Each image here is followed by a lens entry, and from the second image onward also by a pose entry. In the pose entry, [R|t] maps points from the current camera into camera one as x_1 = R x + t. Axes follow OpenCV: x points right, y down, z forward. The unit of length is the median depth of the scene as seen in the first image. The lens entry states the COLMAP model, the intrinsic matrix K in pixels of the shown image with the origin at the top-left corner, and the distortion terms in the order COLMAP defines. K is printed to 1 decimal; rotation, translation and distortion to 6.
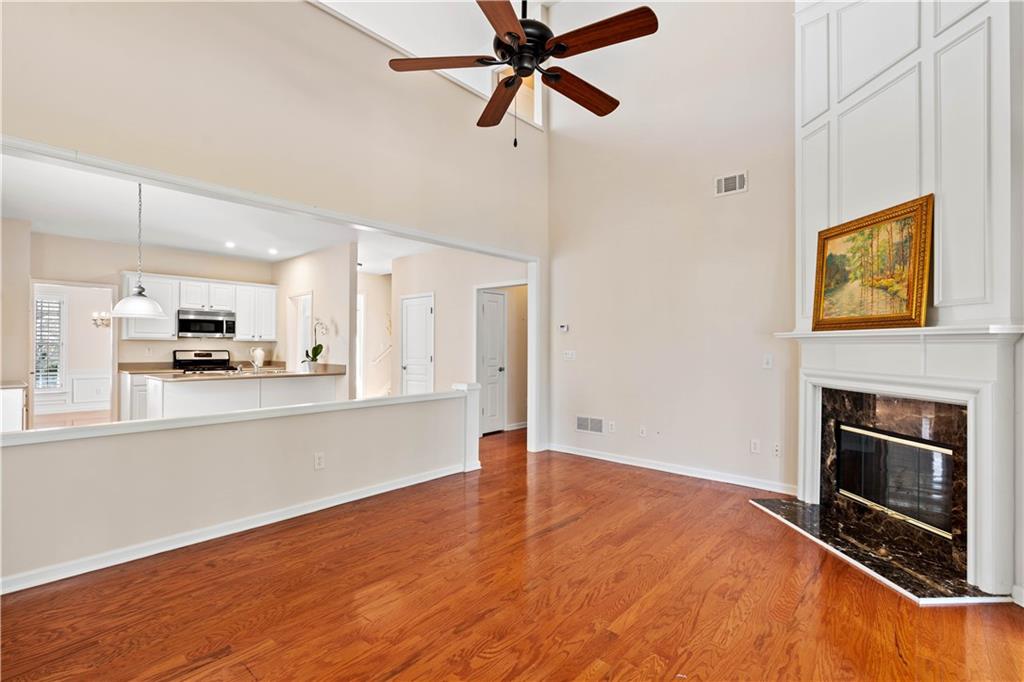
lens RADIAL K [[470.8, 0, 510.7], [0, 470.8, 341.0], [0, 0, 1]] dist [-0.011542, 0.001200]
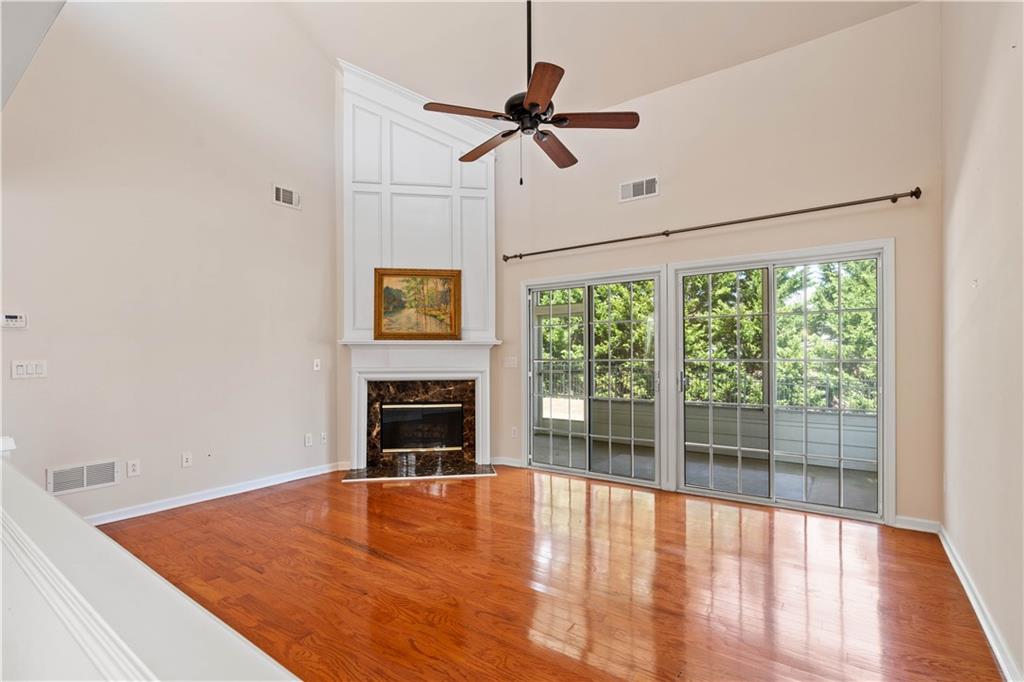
lens RADIAL K [[470.8, 0, 510.1], [0, 470.8, 349.3], [0, 0, 1]] dist [-0.011542, 0.001200]
pose [[-0.103097, 0.004541, 0.994661, -0.808249], [-0.004841, 0.999975, -0.005067, 0.012097], [-0.994659, -0.005337, -0.103073, 0.787578]]
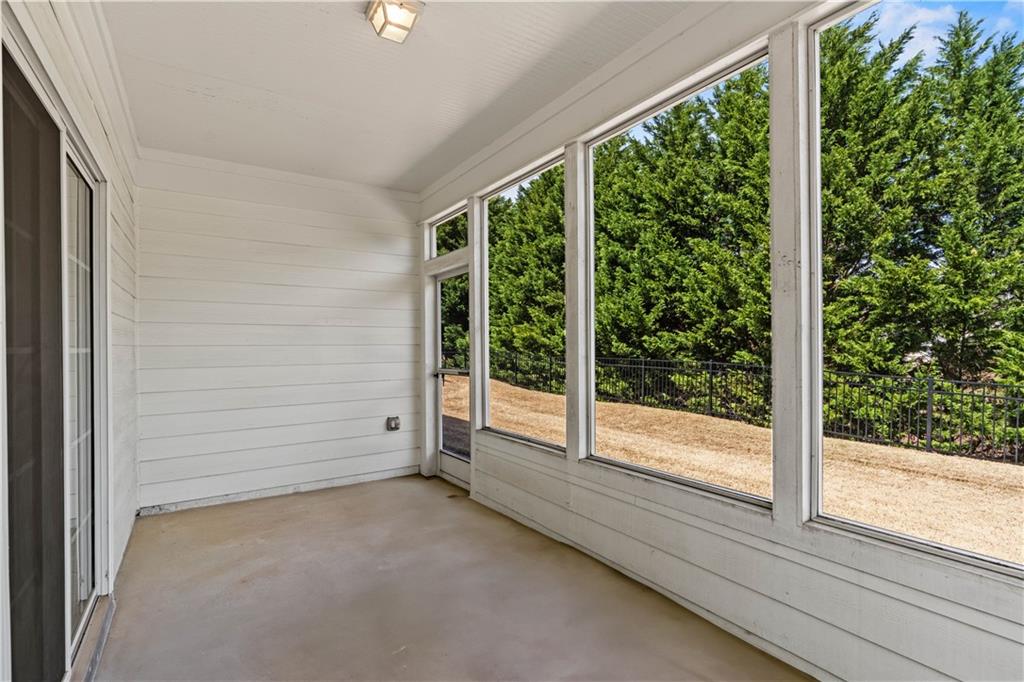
lens RADIAL K [[470.8, 0, 508.8], [0, 470.8, 337.8], [0, 0, 1]] dist [-0.011542, 0.001200]
pose [[0.266892, 0.002828, 0.963722, -0.492371], [-0.010854, 0.999941, 0.000072, 0.010134], [-0.963665, -0.010479, 0.266907, 0.470517]]
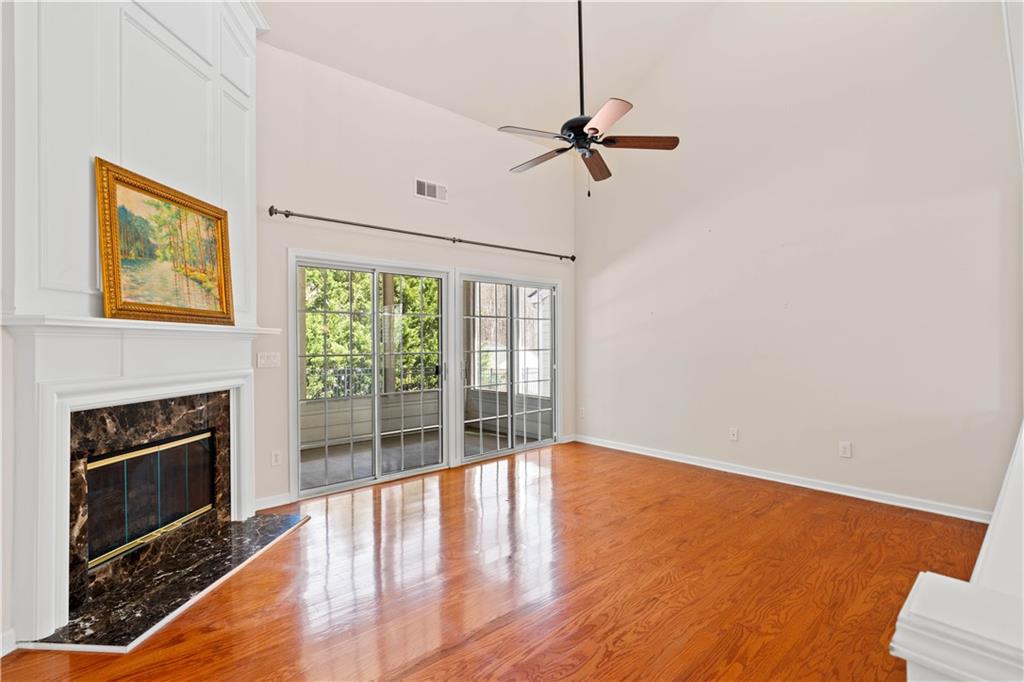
lens RADIAL K [[470.8, 0, 514.5], [0, 470.8, 339.2], [0, 0, 1]] dist [-0.011542, 0.001200]
pose [[-0.992283, 0.001003, 0.123987, 0.037745], [-0.000980, 0.999872, -0.015939, 0.016424], [-0.123987, -0.015938, -0.992156, 1.629046]]
